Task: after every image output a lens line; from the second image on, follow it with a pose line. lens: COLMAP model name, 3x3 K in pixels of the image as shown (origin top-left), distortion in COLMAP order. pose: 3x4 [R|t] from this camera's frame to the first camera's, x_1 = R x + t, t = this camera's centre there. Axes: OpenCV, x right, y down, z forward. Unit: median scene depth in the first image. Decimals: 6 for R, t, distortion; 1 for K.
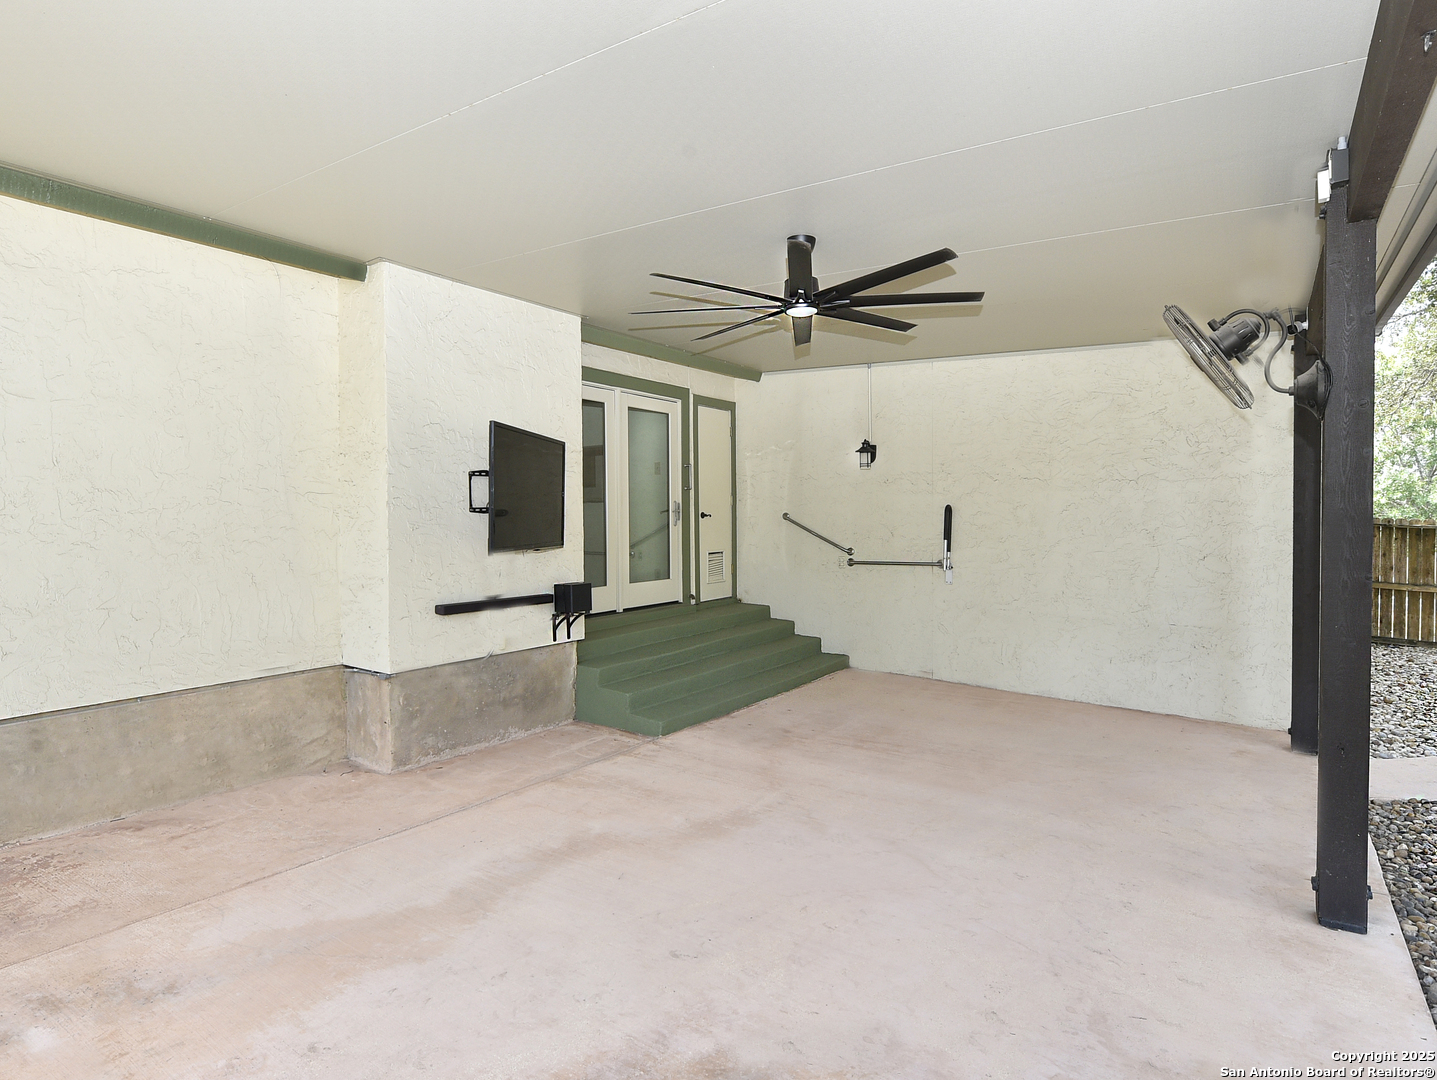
lens RADIAL K [[776.8, 0, 720.8], [0, 776.8, 537.2], [0, 0, 1]] dist [-0.009041, -0.001783]
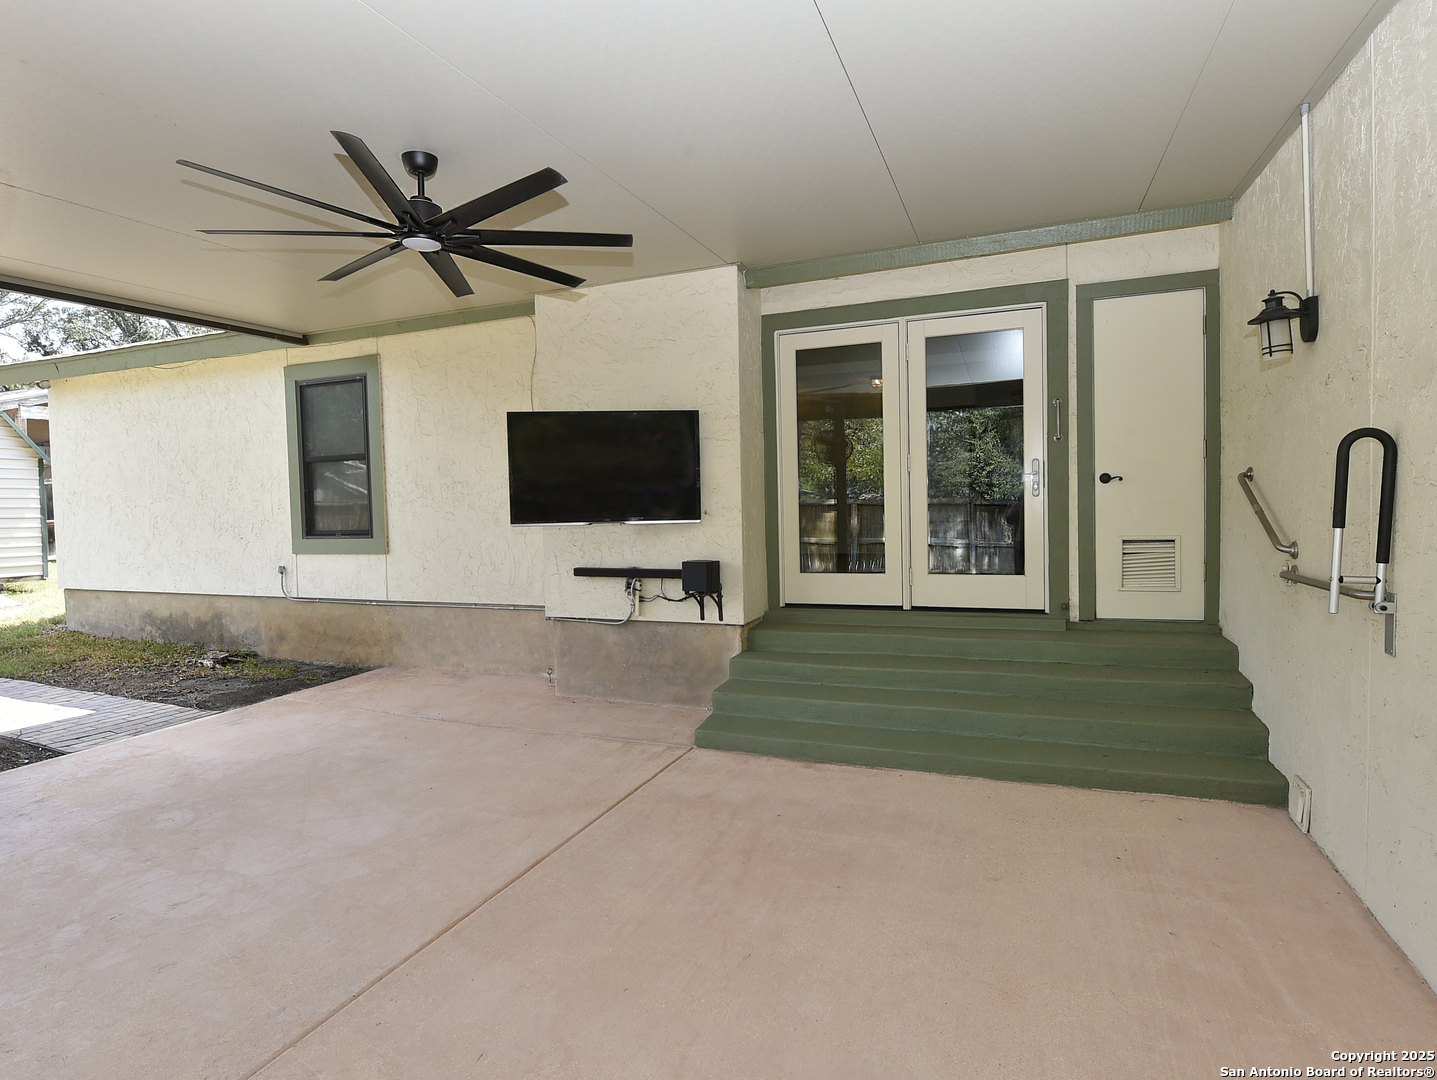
lens RADIAL K [[776.8, 0, 718.8], [0, 776.8, 538.4], [0, 0, 1]] dist [-0.009041, -0.001783]
pose [[0.224028, 0.041930, -0.973680, 0.704727], [-0.005461, 0.999112, 0.041769, -0.006735], [0.974567, -0.004040, 0.224058, 0.787666]]
